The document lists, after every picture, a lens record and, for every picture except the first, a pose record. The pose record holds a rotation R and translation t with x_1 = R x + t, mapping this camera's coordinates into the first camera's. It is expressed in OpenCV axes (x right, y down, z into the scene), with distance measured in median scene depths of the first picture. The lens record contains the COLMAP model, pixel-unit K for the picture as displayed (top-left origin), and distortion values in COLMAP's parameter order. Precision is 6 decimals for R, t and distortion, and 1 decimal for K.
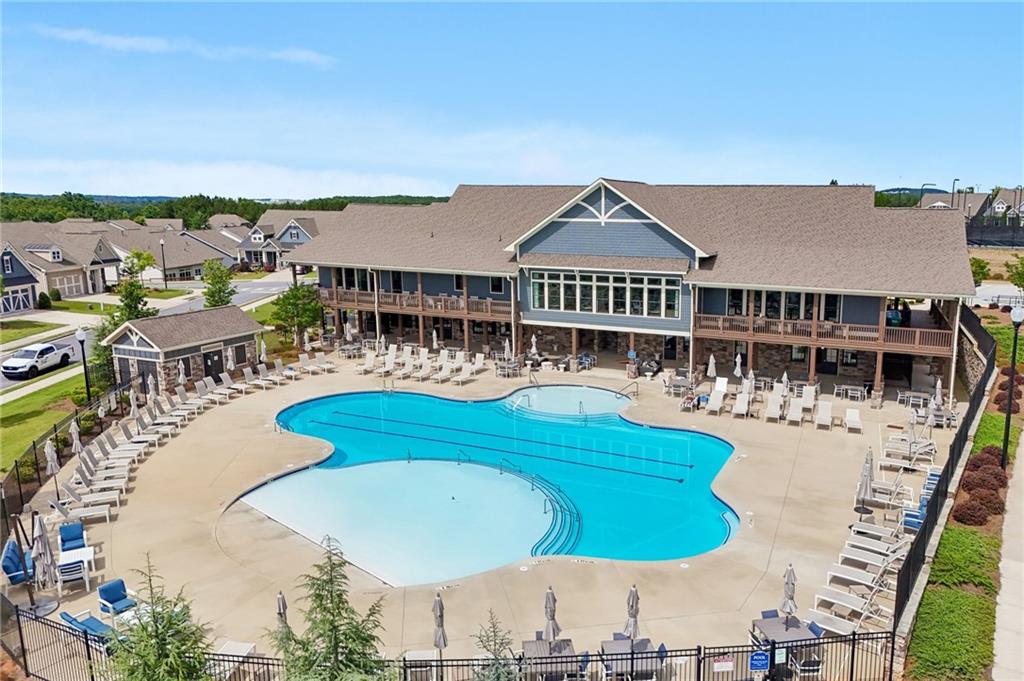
lens RADIAL K [[773.3, 0, 533.6], [0, 773.3, 339.6], [0, 0, 1]] dist [0.030151, -0.004351]
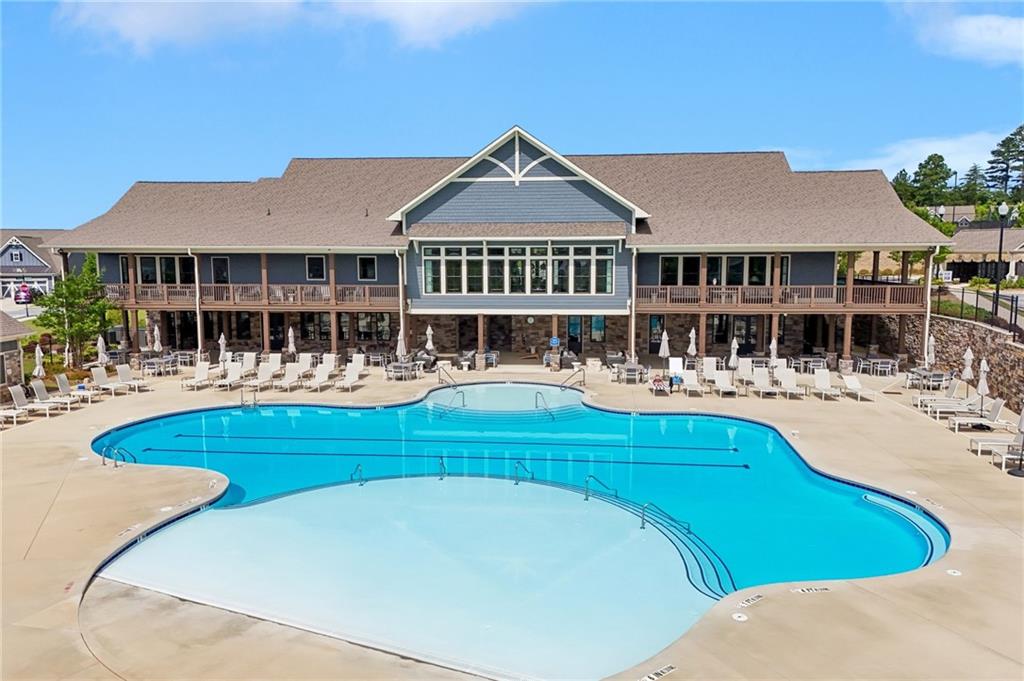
lens RADIAL K [[762.5, 0, 540.4], [0, 762.5, 314.0], [0, 0, 1]] dist [0.014271, -0.006281]
pose [[0.943931, -0.034934, 0.328289, -0.154004], [0.064888, 0.994621, -0.080733, 0.054099], [-0.323703, 0.097508, 0.941121, 0.237566]]
